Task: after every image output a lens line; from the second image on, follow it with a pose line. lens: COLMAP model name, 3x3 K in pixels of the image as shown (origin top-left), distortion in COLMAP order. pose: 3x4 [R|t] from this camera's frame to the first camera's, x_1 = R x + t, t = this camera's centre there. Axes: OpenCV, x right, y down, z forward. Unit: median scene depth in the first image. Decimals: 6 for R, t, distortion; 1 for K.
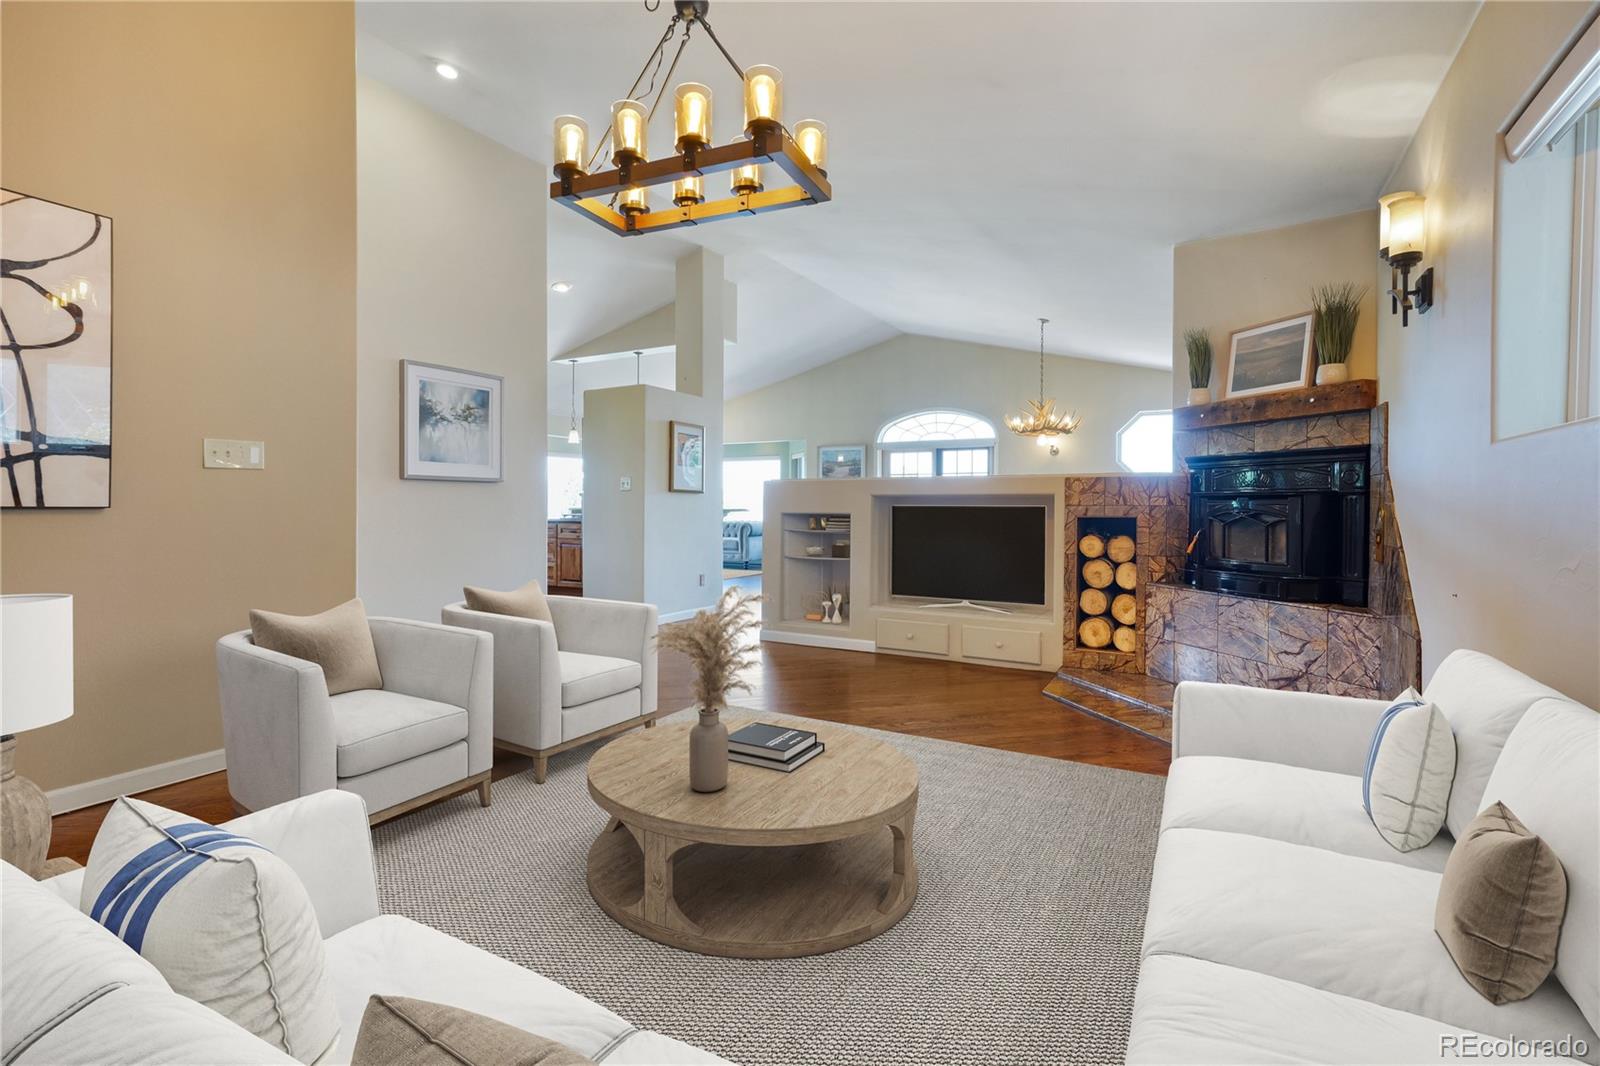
lens RADIAL K [[735.0, 0, 814.7], [0, 735.0, 516.5], [0, 0, 1]] dist [0.009927, 0.001462]
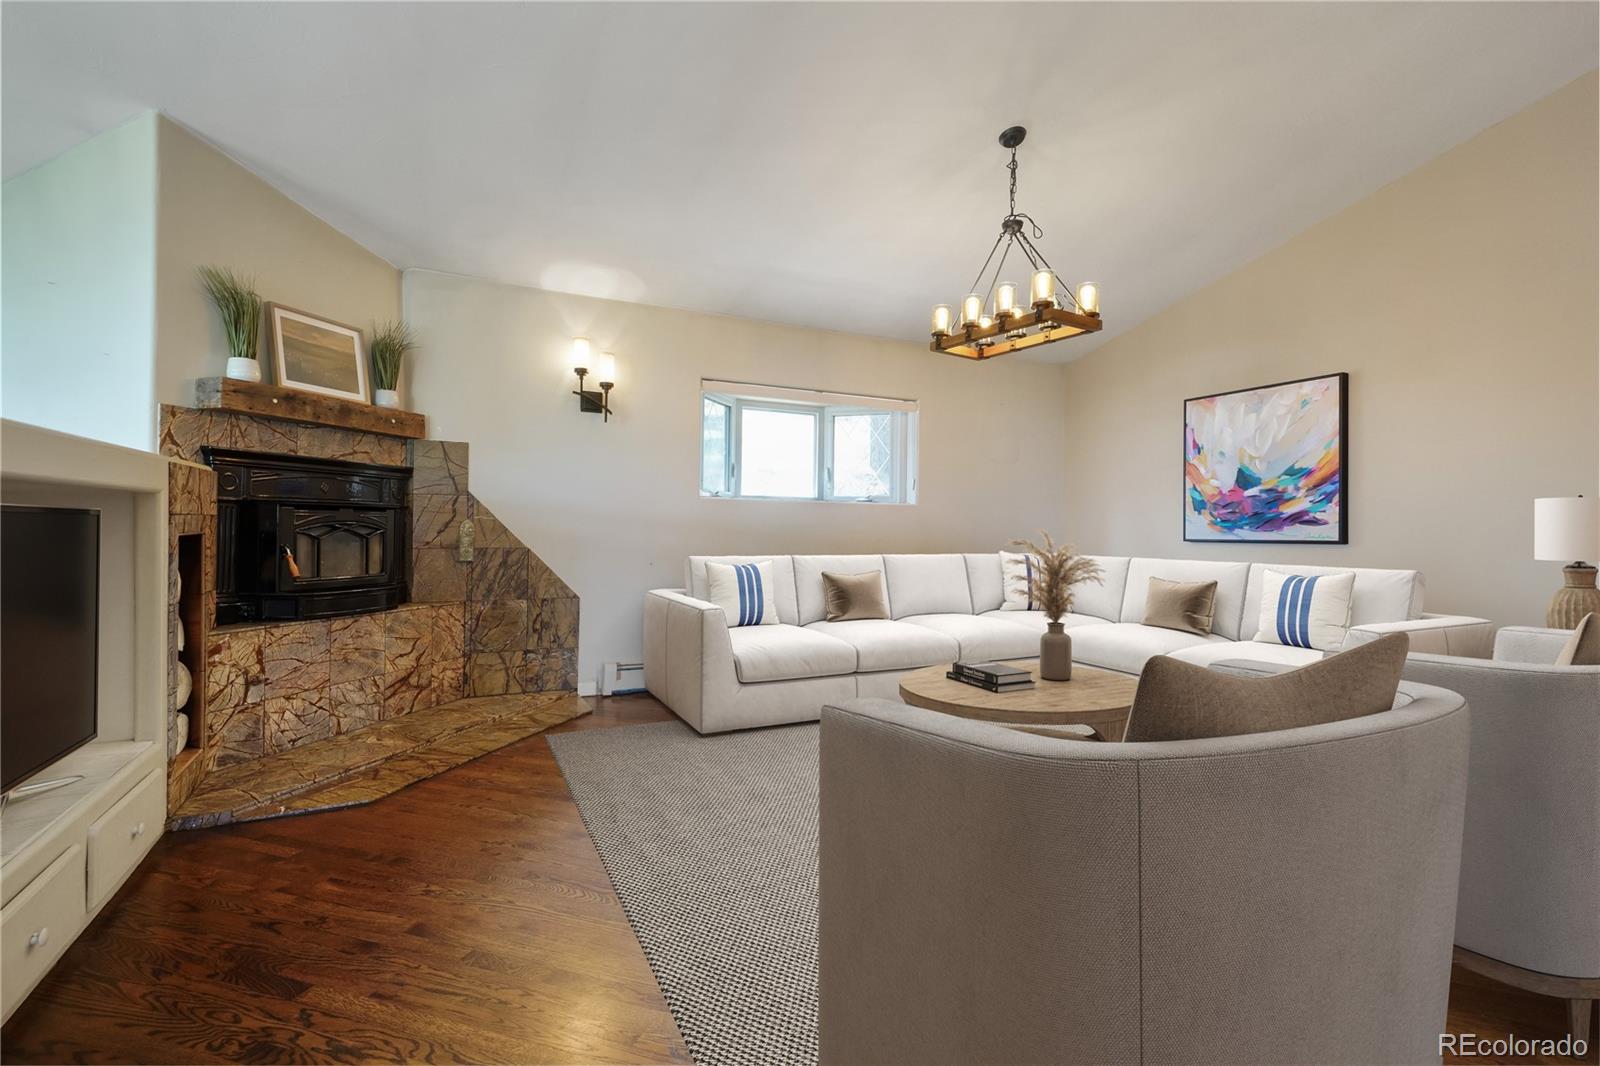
lens RADIAL K [[735.0, 0, 799.9], [0, 735.0, 527.1], [0, 0, 1]] dist [0.009927, 0.001462]
pose [[-0.816390, -0.017974, 0.577221, -0.421360], [-0.009598, 0.999800, 0.017558, -0.024628], [-0.577421, 0.008794, -0.816399, 1.453264]]
